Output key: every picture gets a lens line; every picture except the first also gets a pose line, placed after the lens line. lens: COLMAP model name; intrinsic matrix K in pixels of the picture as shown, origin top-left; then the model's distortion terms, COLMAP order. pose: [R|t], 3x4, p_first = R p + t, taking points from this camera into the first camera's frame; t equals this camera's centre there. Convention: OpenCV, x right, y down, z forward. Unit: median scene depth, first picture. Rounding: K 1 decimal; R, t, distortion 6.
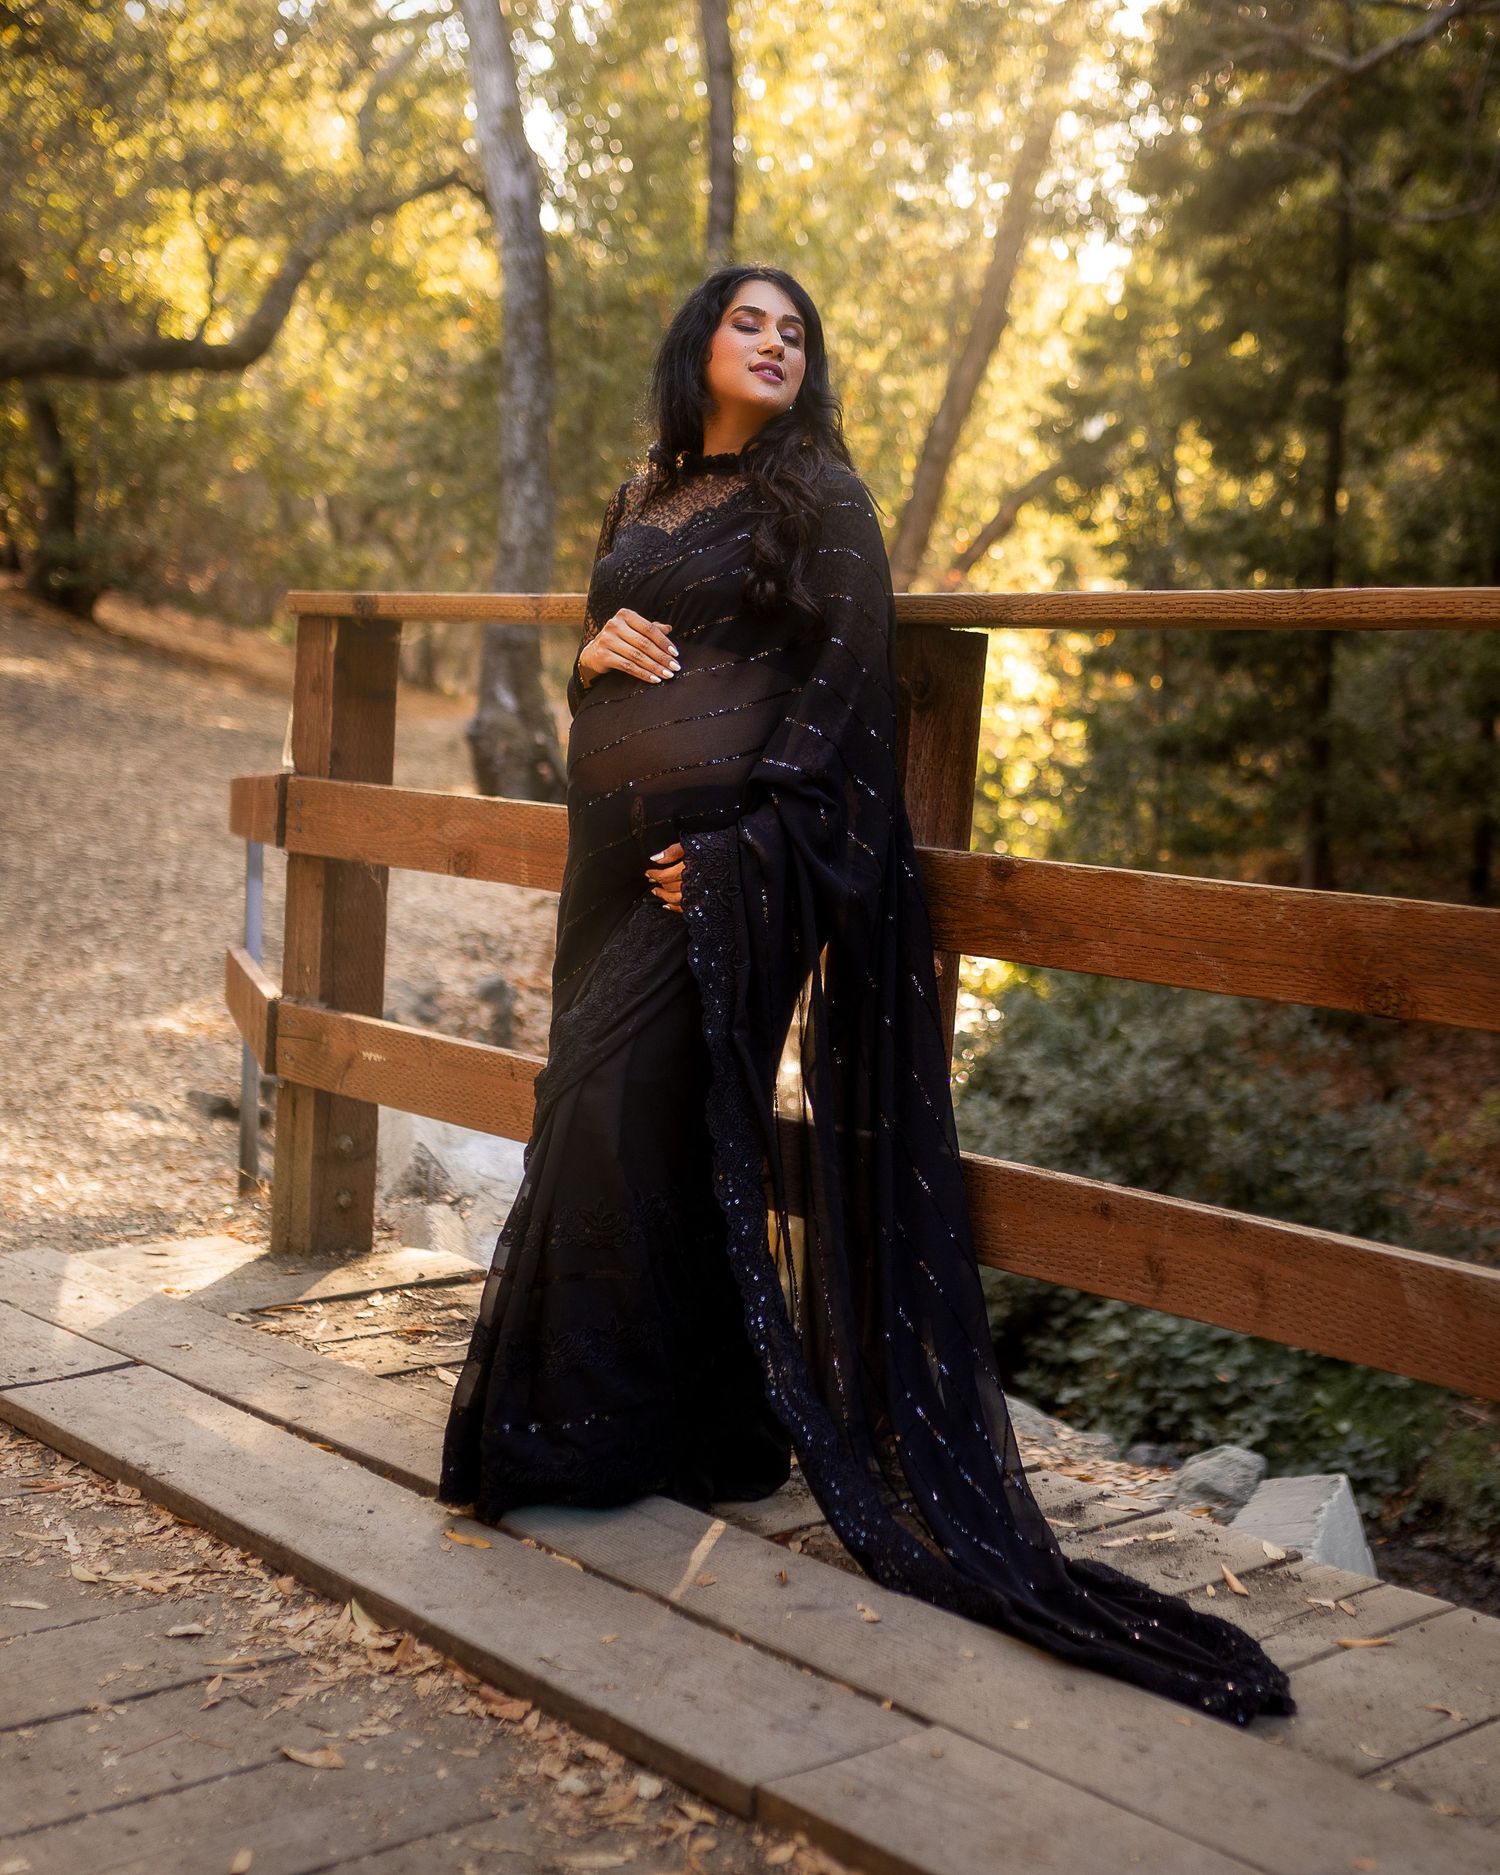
lens RADIAL K [[2478.5, 0, 756.6], [0, 2478.5, 933.1], [0, 0, 1]] dist [-0.013927, 0.000000]
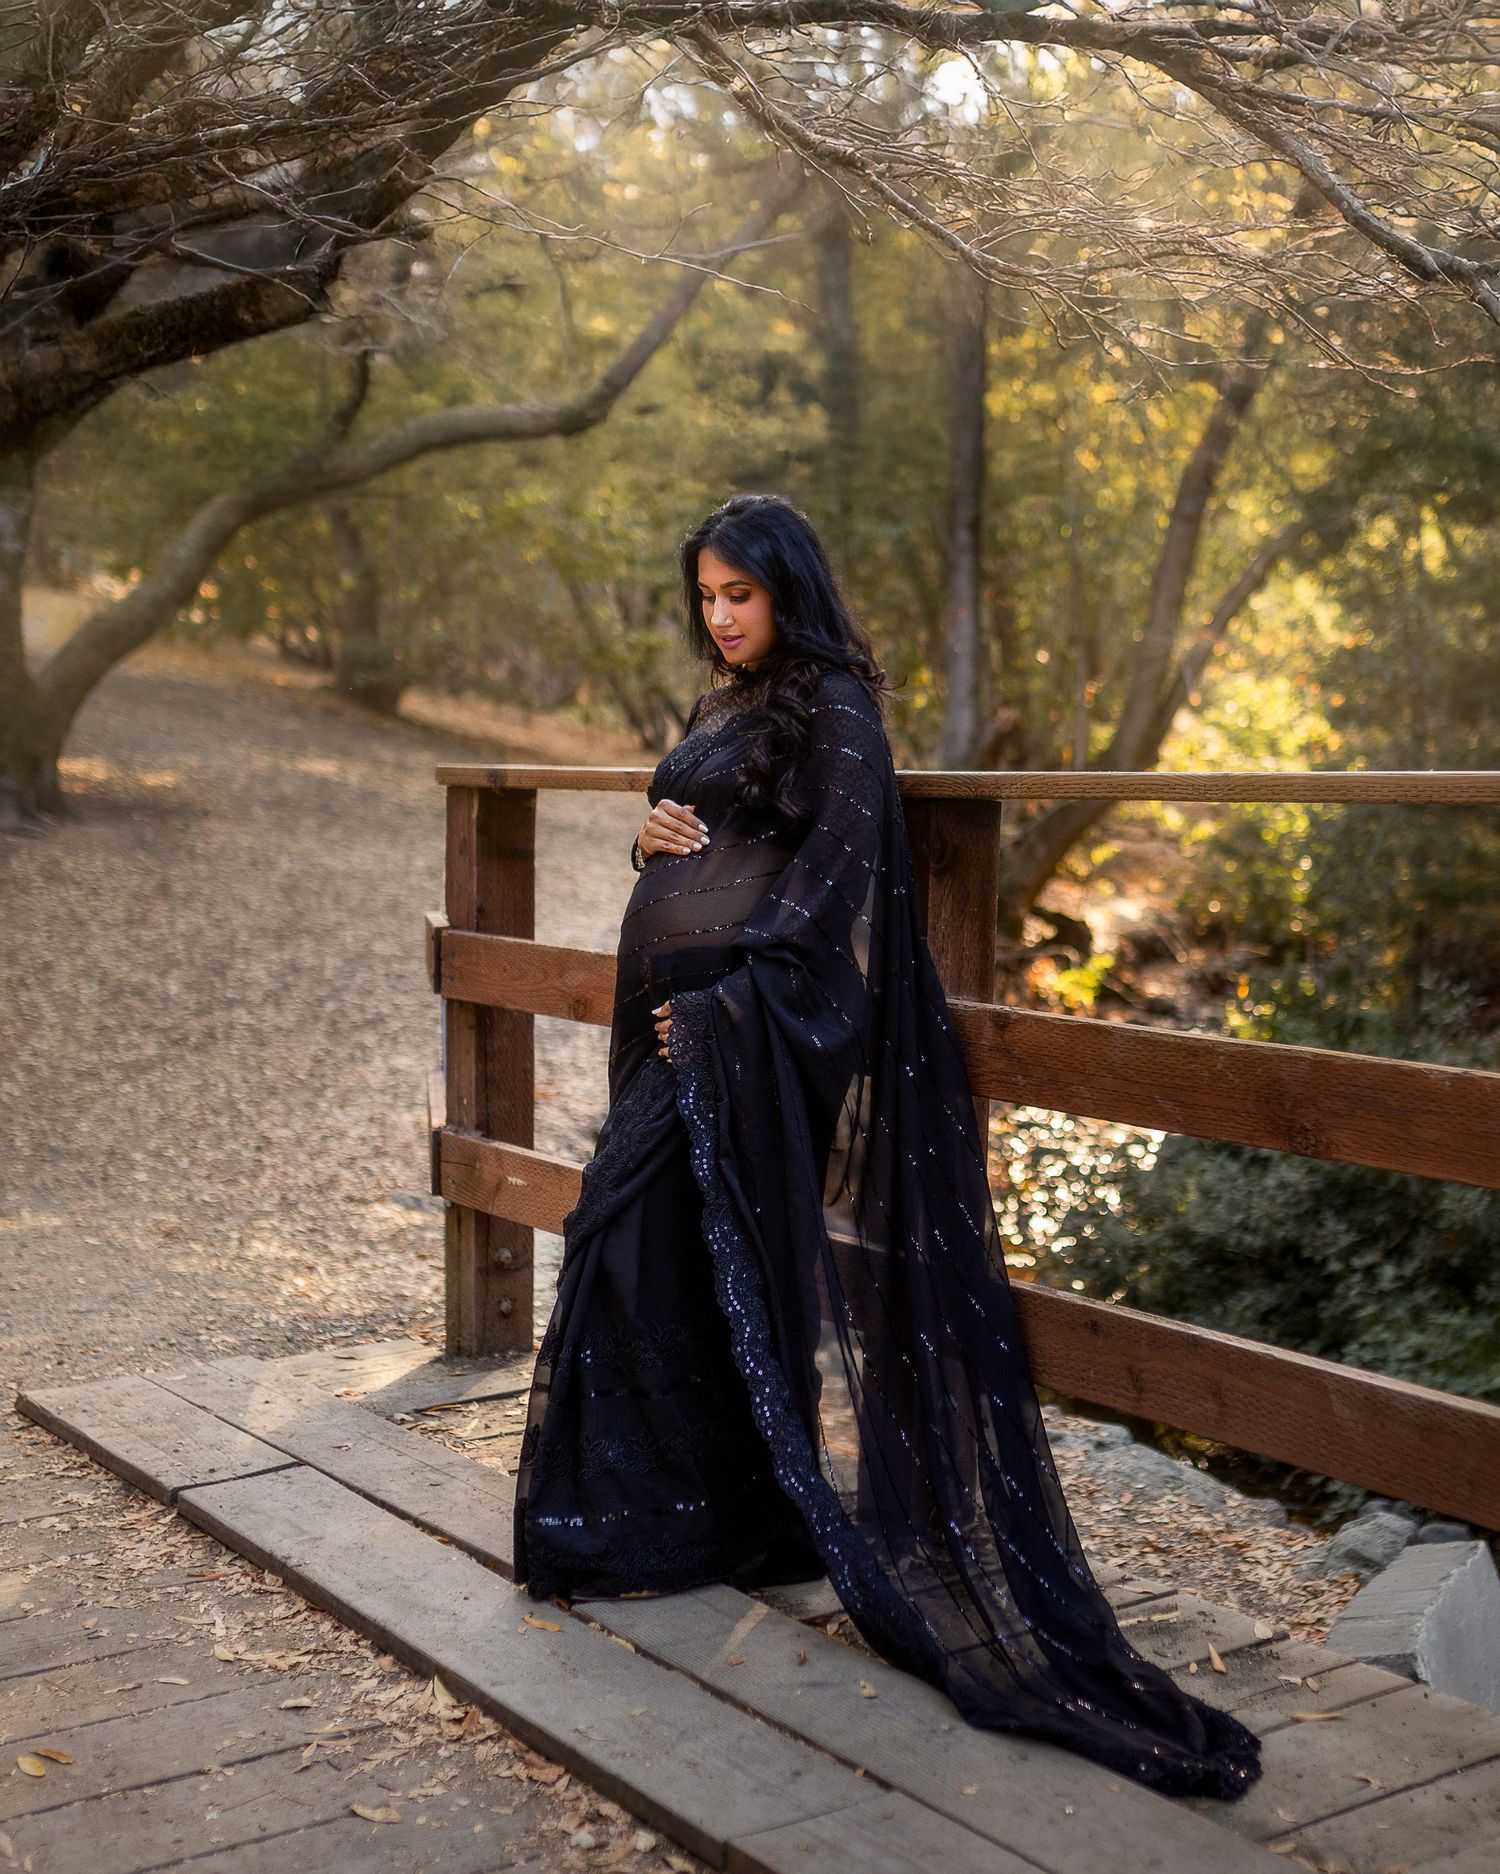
lens RADIAL K [[2477.2, 0, 743.0], [0, 2477.2, 940.7], [0, 0, 1]] dist [-0.013927, 0.000000]
pose [[0.988973, -0.041309, -0.142221, 0.140693], [0.039491, 0.999098, -0.015586, -0.047717], [0.142737, 0.009798, 0.989712, -0.122951]]
